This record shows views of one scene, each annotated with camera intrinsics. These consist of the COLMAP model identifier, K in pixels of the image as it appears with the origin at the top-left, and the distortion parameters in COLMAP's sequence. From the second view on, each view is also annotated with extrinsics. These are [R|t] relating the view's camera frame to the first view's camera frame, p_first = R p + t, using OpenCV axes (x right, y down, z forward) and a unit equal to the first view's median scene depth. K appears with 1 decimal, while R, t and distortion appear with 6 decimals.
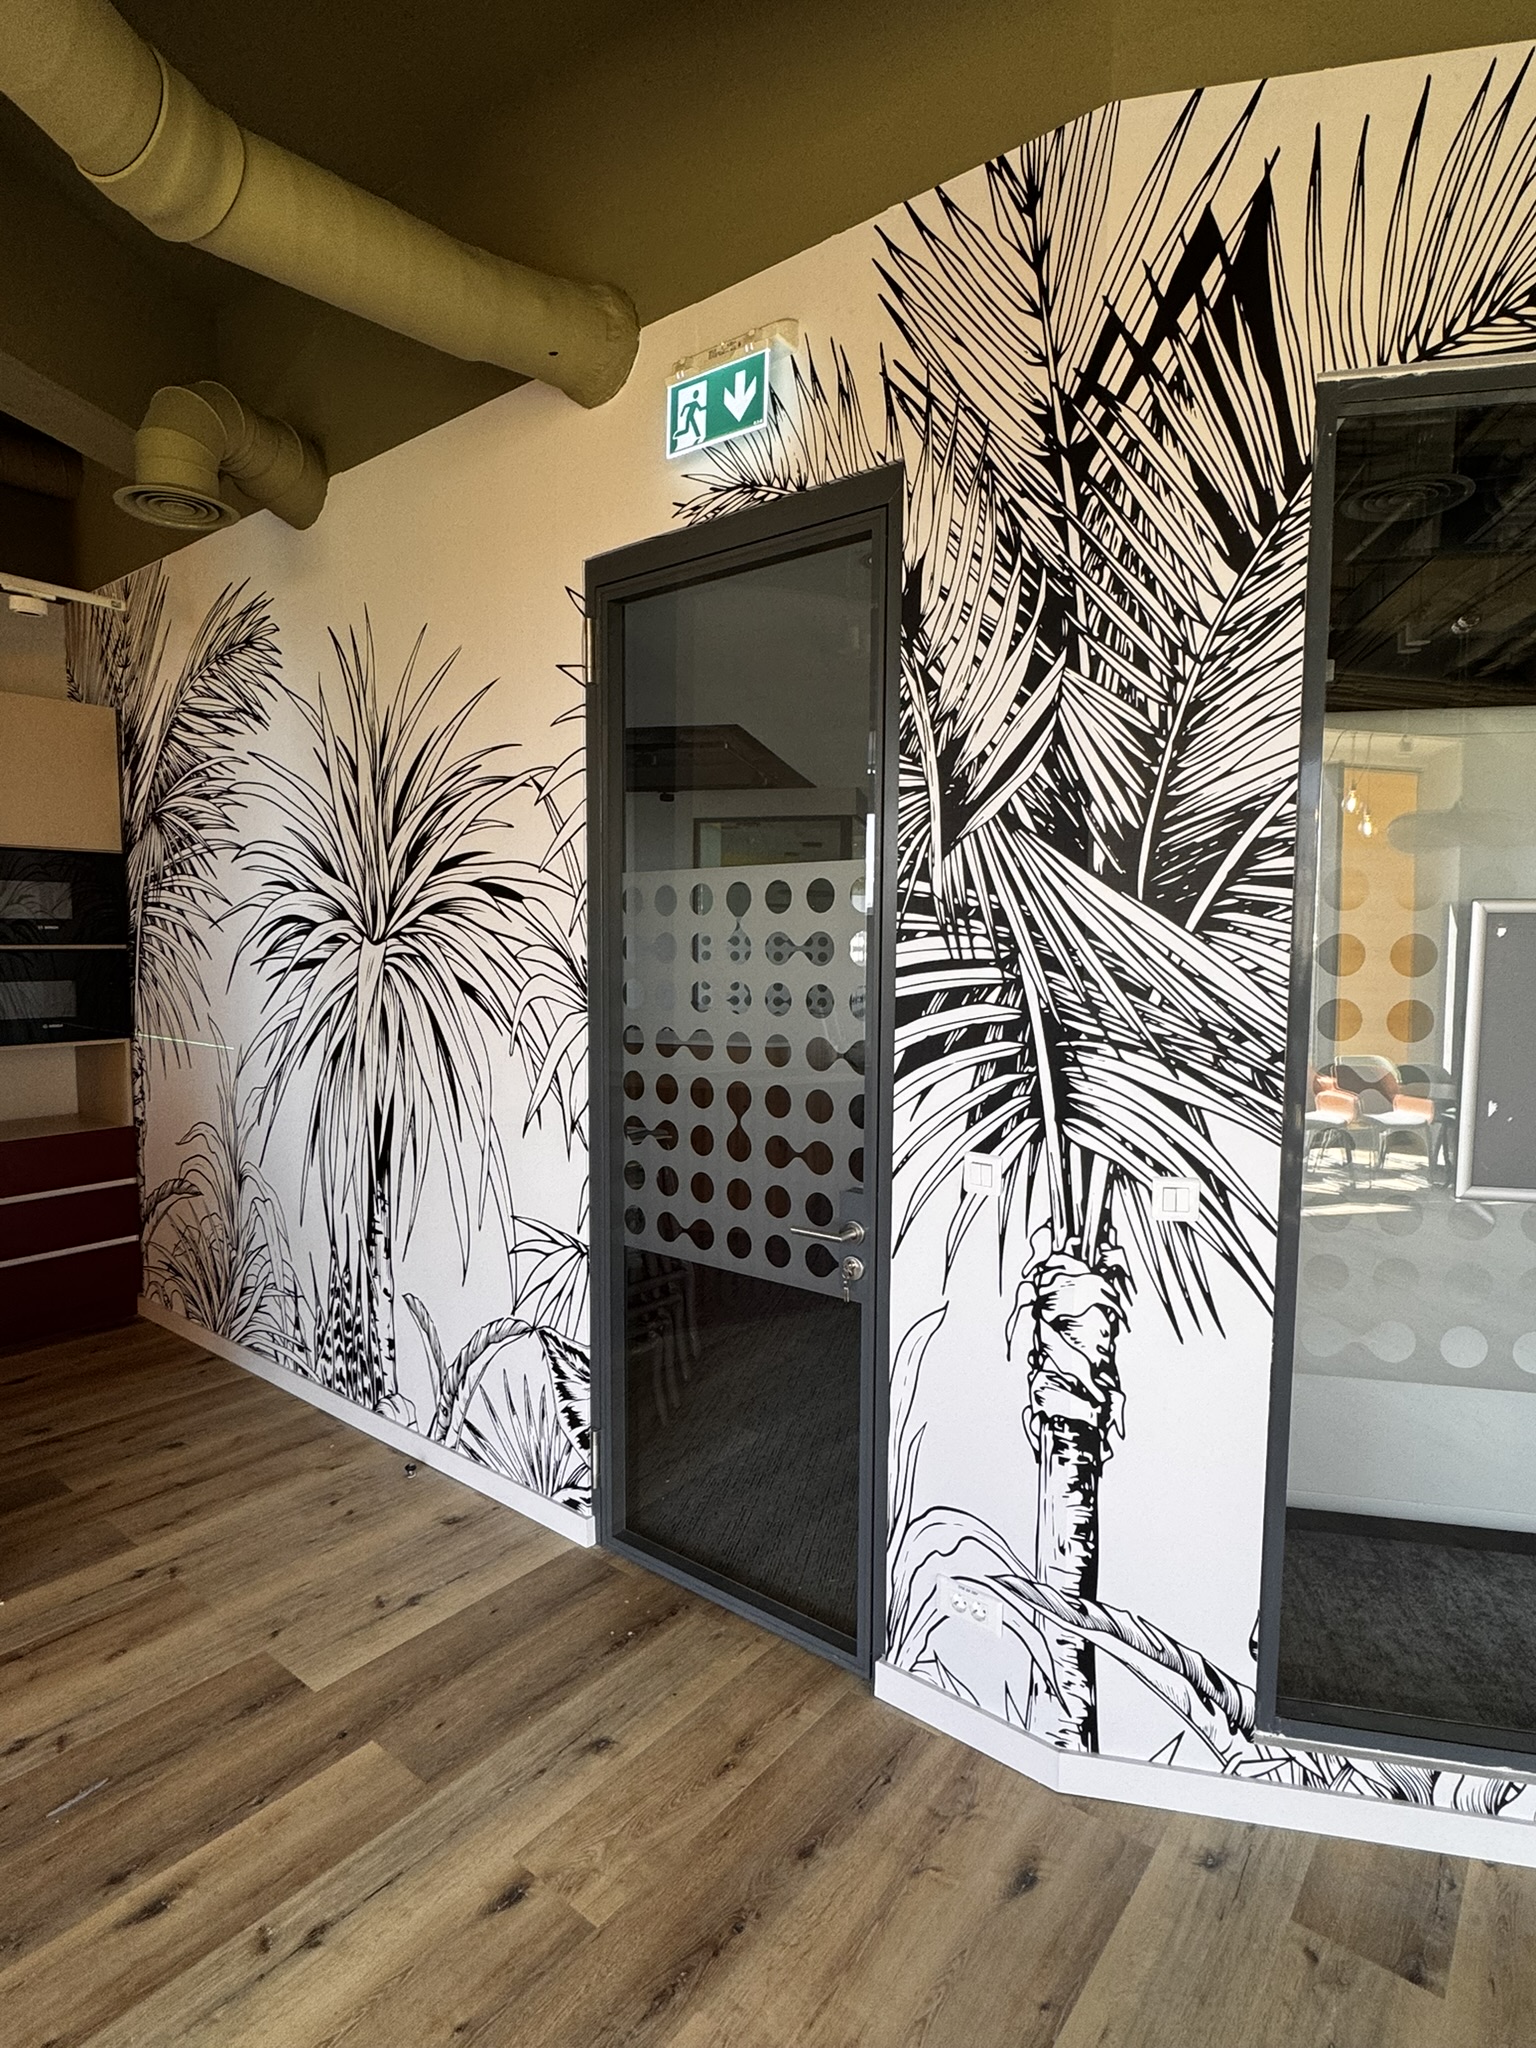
lens RADIAL K [[1085.4, 0, 762.2], [0, 1085.4, 1025.5], [0, 0, 1]] dist [-0.002872, 0.000560]
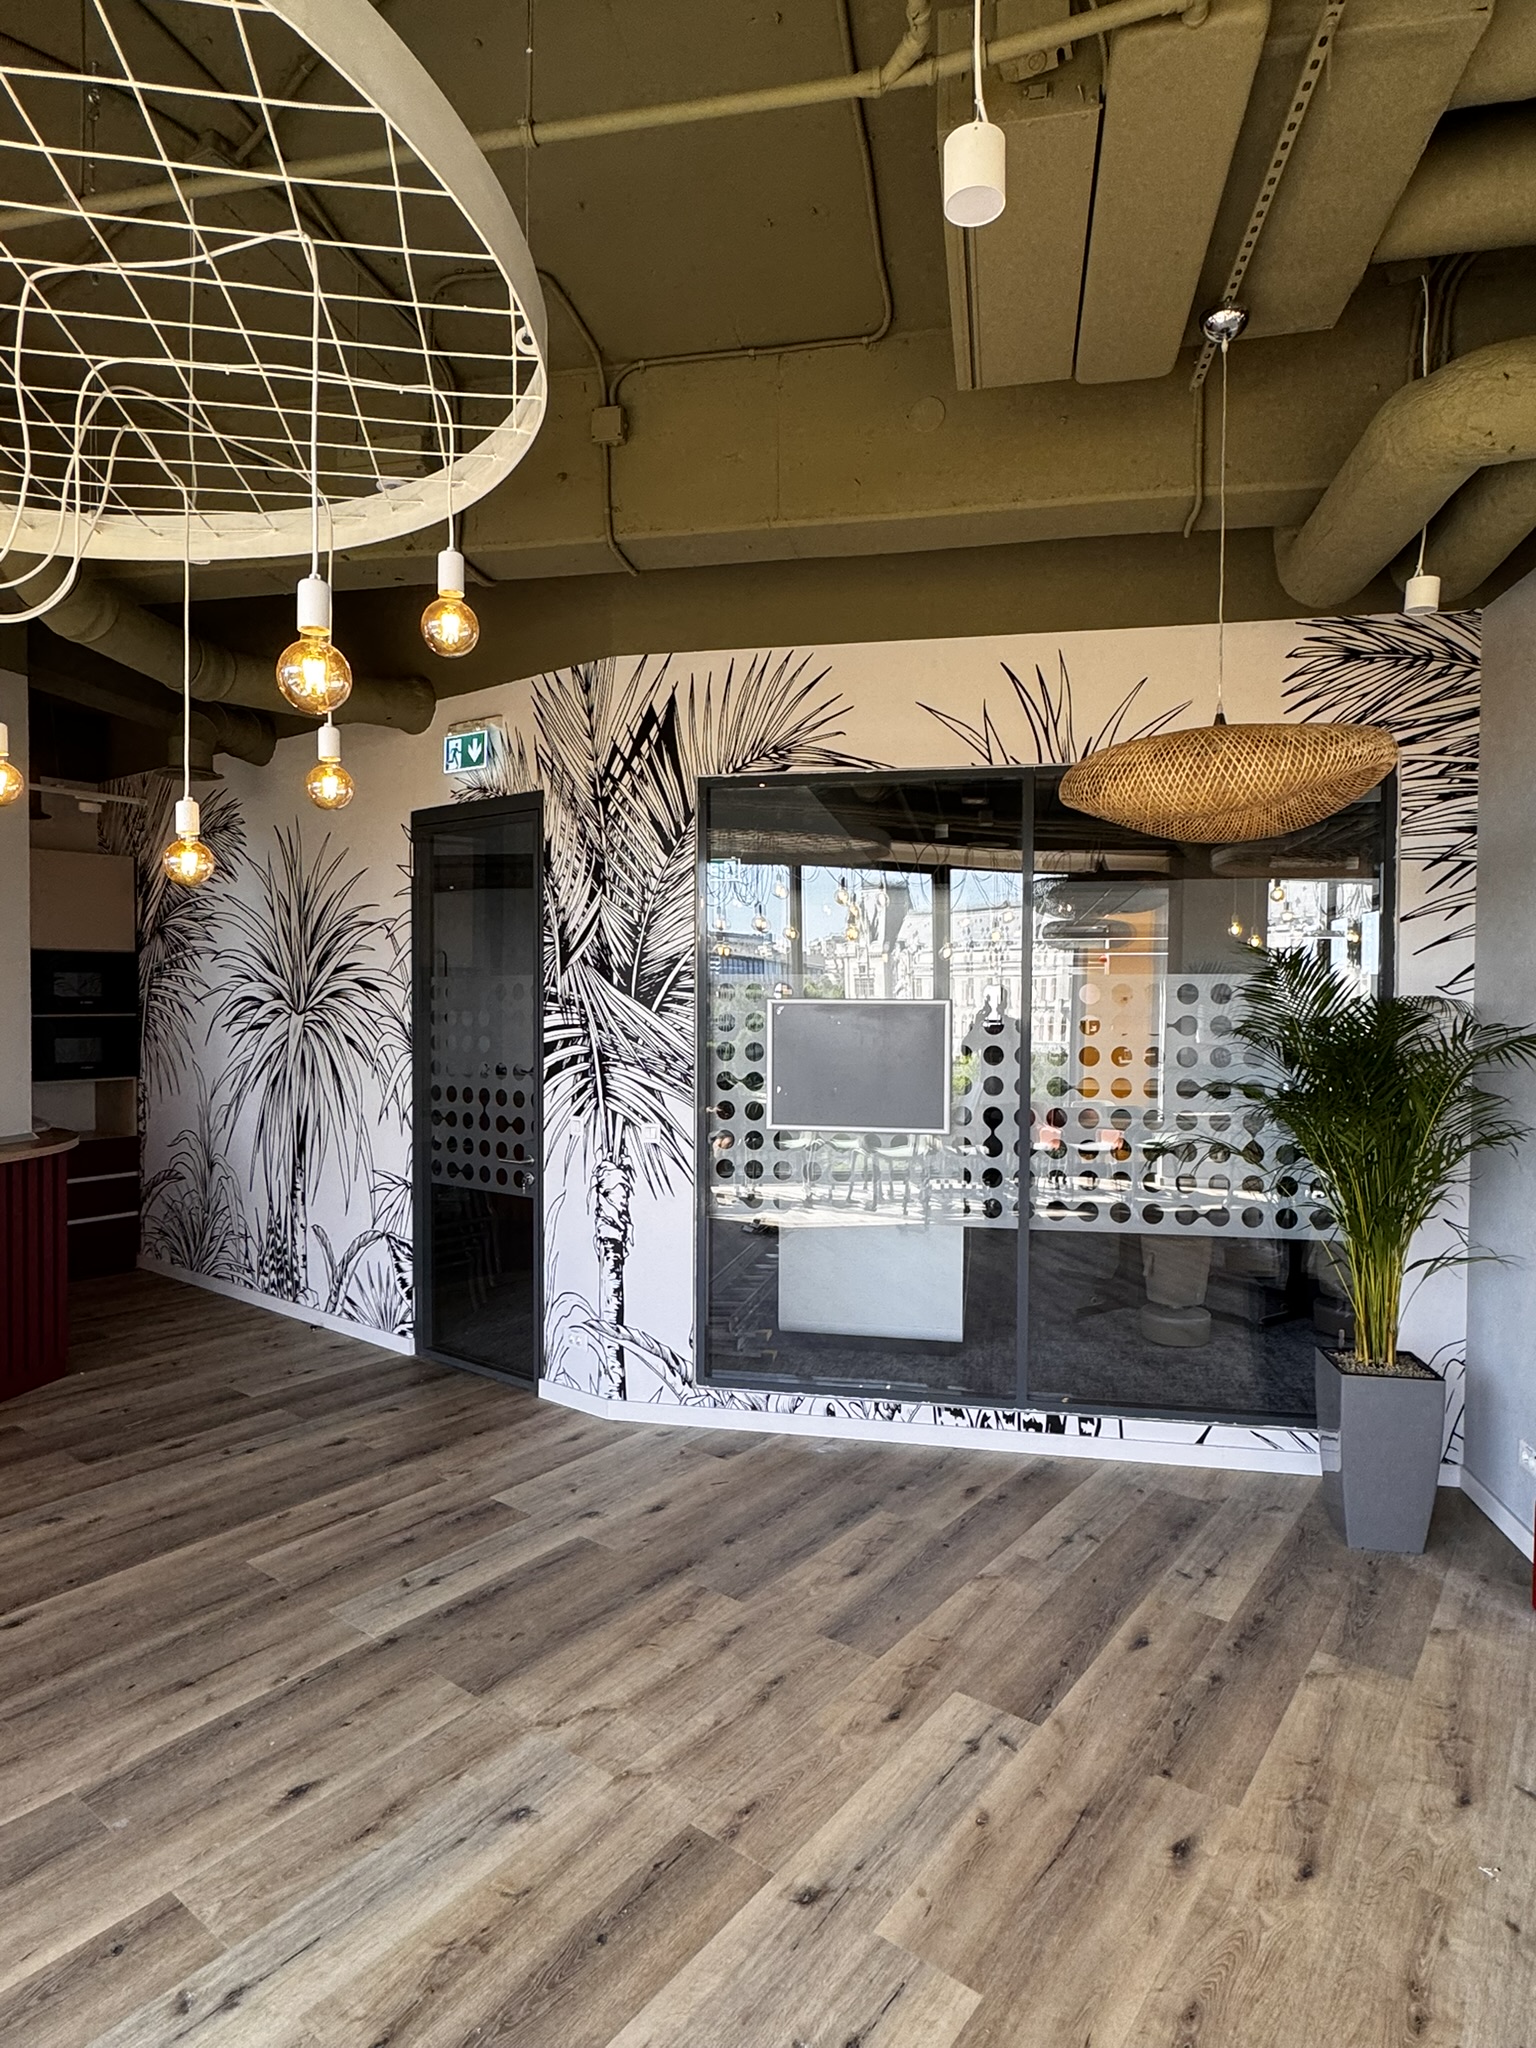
lens RADIAL K [[1139.8, 0, 767.7], [0, 1139.8, 1023.1], [0, 0, 1]] dist [-0.001669, 0.000383]
pose [[0.999789, -0.002438, 0.020409, 0.511598], [0.003572, 0.998440, -0.055727, 0.060056], [-0.020241, 0.055789, 0.998237, -1.189411]]
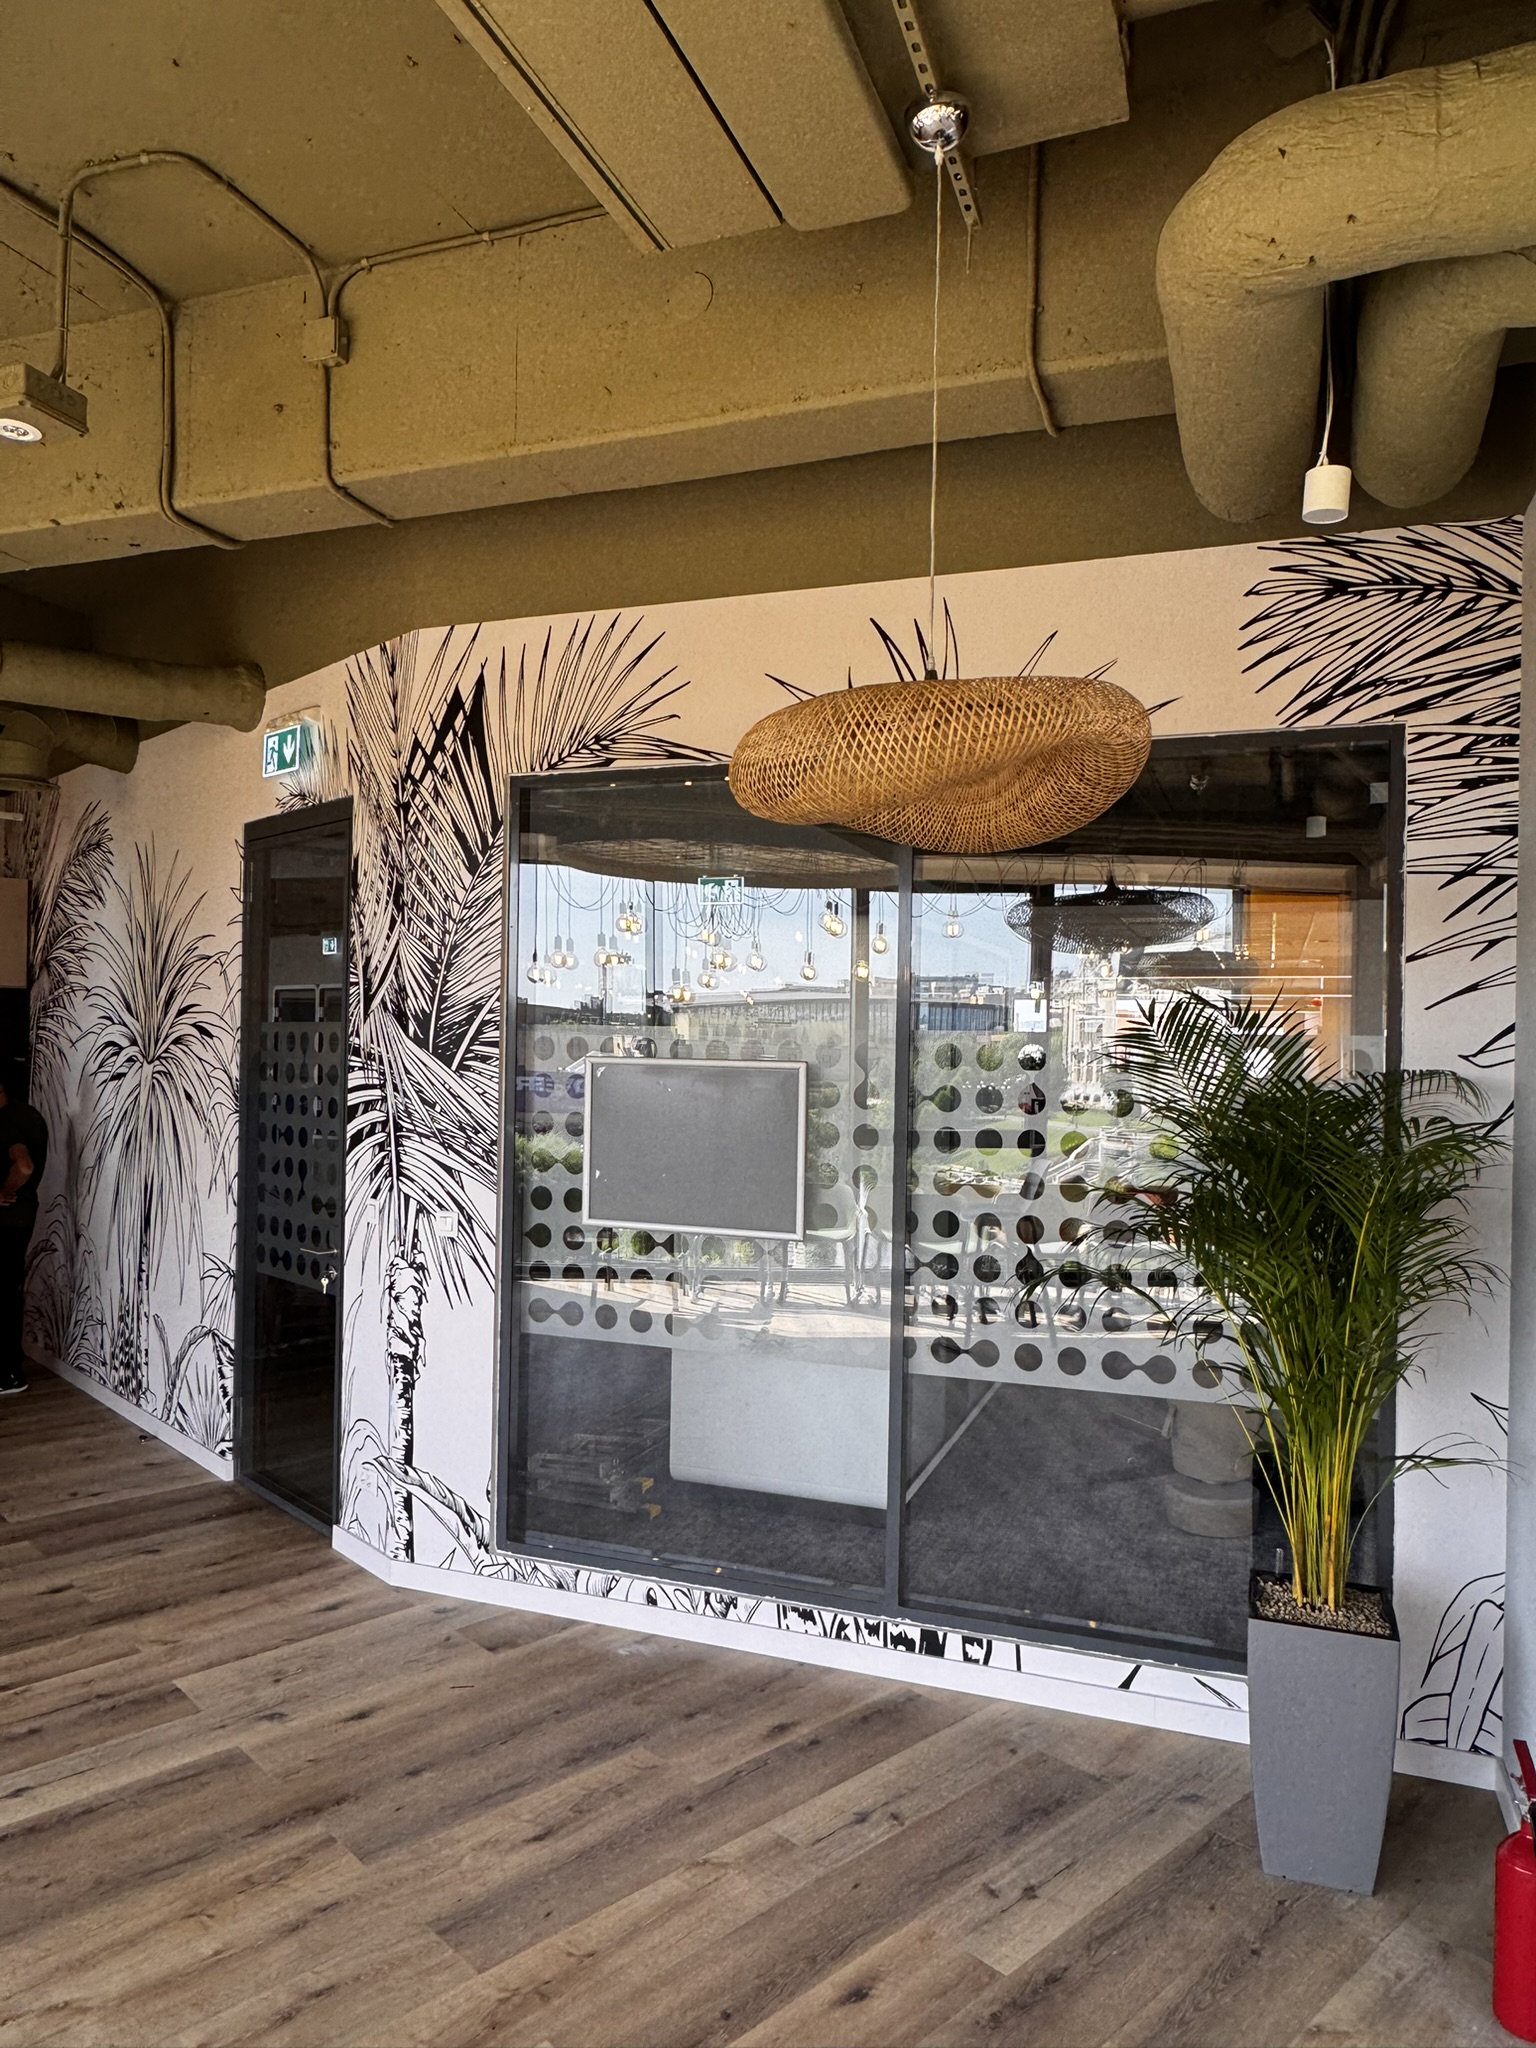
lens RADIAL K [[1357.7, 0, 762.2], [0, 1357.7, 1029.2], [0, 0, 1]] dist [-0.003695, 0.004577]
pose [[0.989901, 0.010075, -0.141405, 1.063709], [-0.022313, 0.996112, -0.085228, 0.020370], [0.139997, 0.087523, 0.986276, -0.993778]]
